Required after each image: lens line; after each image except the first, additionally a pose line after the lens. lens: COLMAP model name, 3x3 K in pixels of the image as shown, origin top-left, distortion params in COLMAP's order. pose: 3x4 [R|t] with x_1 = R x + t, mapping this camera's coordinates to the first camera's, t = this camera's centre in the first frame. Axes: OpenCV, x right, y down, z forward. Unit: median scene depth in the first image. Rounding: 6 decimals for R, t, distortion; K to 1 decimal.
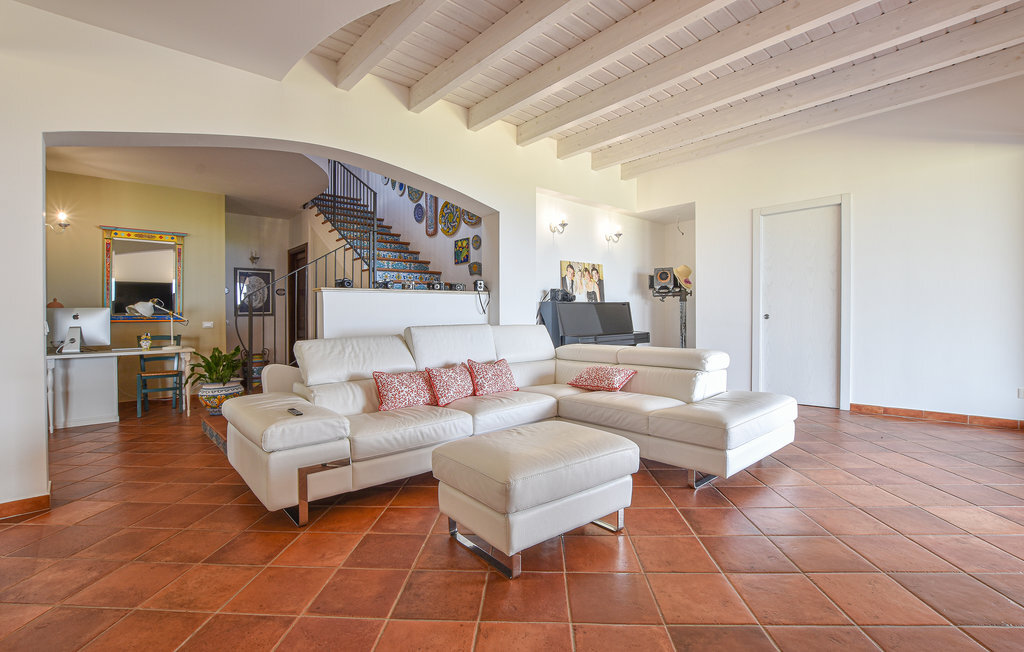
lens RADIAL K [[453.5, 0, 512.0], [0, 453.5, 326.0], [0, 0, 1]] dist [-0.024274, -0.000111]
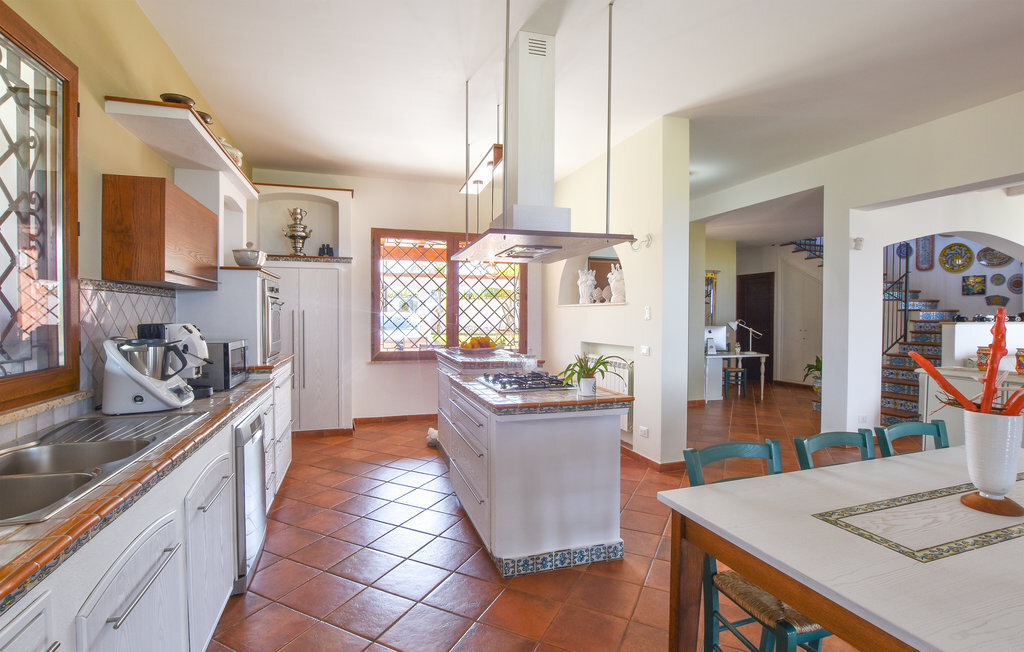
lens RADIAL K [[473.6, 0, 541.2], [0, 473.6, 323.5], [0, 0, 1]] dist [0.001527, 0.000112]
pose [[0.937186, 0.030025, -0.347535, -0.775679], [-0.027791, 0.999549, 0.011410, -0.040369], [0.347721, -0.001035, 0.937598, -0.657394]]
